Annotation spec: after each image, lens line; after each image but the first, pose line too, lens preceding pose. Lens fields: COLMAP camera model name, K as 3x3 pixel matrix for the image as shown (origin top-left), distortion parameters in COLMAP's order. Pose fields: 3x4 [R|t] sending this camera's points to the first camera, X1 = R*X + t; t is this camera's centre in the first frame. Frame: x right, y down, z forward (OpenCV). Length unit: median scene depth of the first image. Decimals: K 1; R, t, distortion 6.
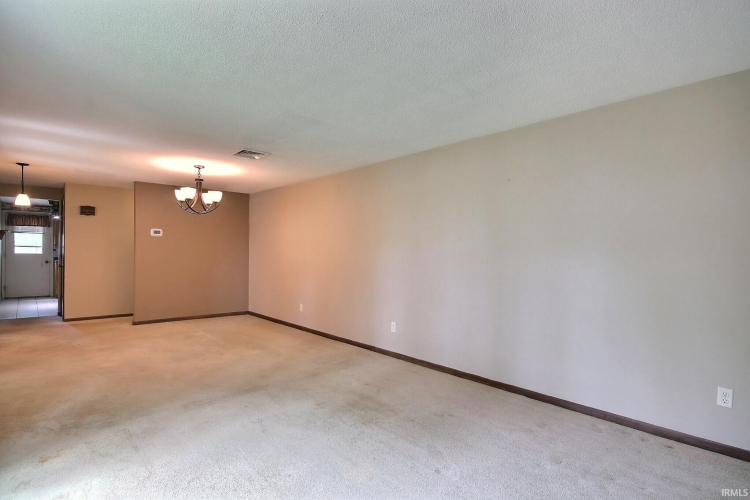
lens RADIAL K [[399.8, 0, 377.2], [0, 399.8, 252.4], [0, 0, 1]] dist [0.002949, 0.000491]
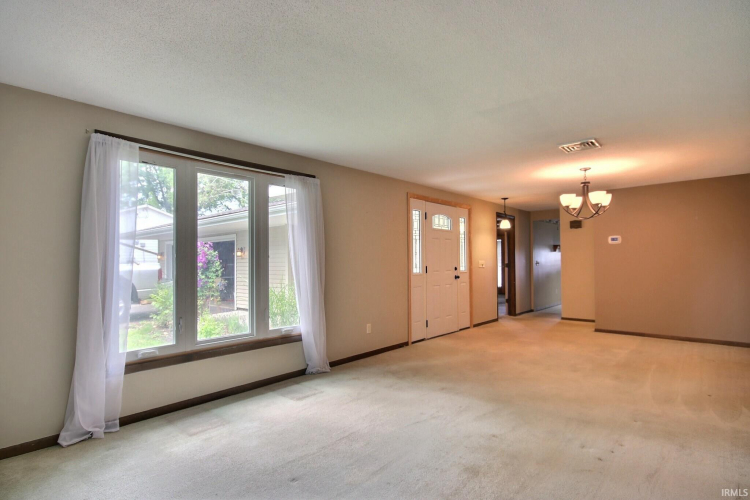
lens RADIAL K [[399.8, 0, 377.2], [0, 399.8, 252.4], [0, 0, 1]] dist [0.002949, 0.000491]
pose [[0.089231, -0.035320, -0.995384, 0.446741], [0.014213, 0.999314, -0.034186, 0.007230], [0.995909, -0.011097, 0.089672, 0.430472]]
